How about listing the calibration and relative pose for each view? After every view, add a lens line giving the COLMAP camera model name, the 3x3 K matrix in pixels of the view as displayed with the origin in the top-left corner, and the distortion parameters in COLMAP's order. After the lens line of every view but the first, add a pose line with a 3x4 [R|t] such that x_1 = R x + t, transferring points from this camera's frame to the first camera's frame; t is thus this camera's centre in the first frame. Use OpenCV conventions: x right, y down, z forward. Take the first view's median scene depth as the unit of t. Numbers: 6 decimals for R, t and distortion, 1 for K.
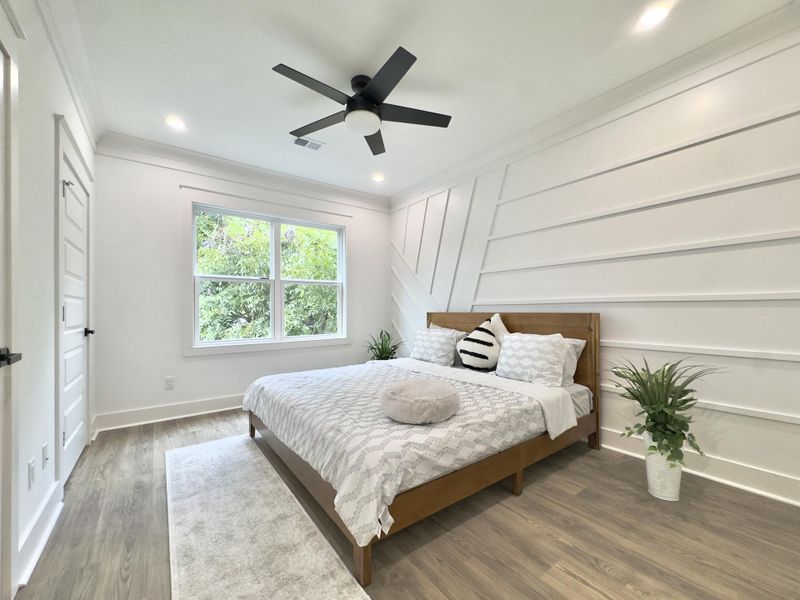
lens RADIAL K [[316.5, 0, 397.1], [0, 316.5, 304.6], [0, 0, 1]] dist [0.000314, -0.000076]
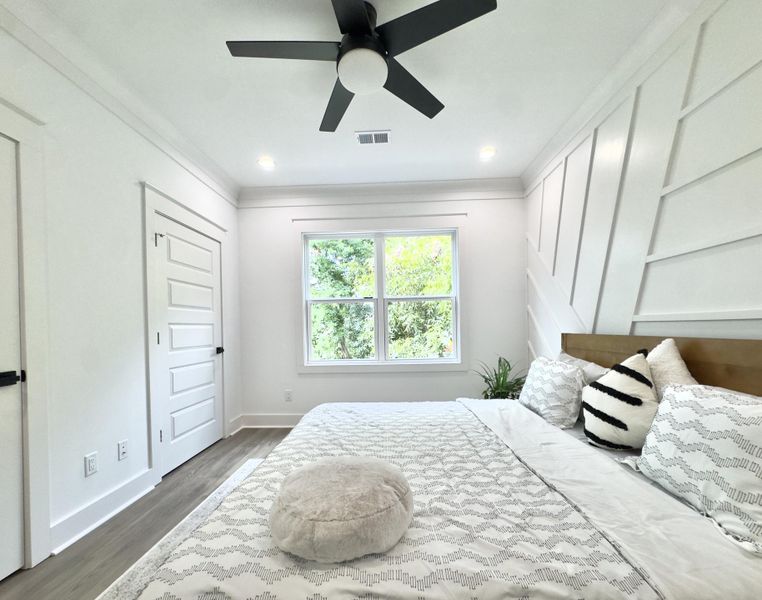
lens RADIAL K [[314.4, 0, 388.0], [0, 314.4, 328.2], [0, 0, 1]] dist [-0.001391, 0.000022]
pose [[0.789267, -0.006217, -0.614018, 0.274045], [0.023155, 0.999539, 0.019643, -0.009334], [0.613613, -0.029721, 0.789047, 0.345991]]
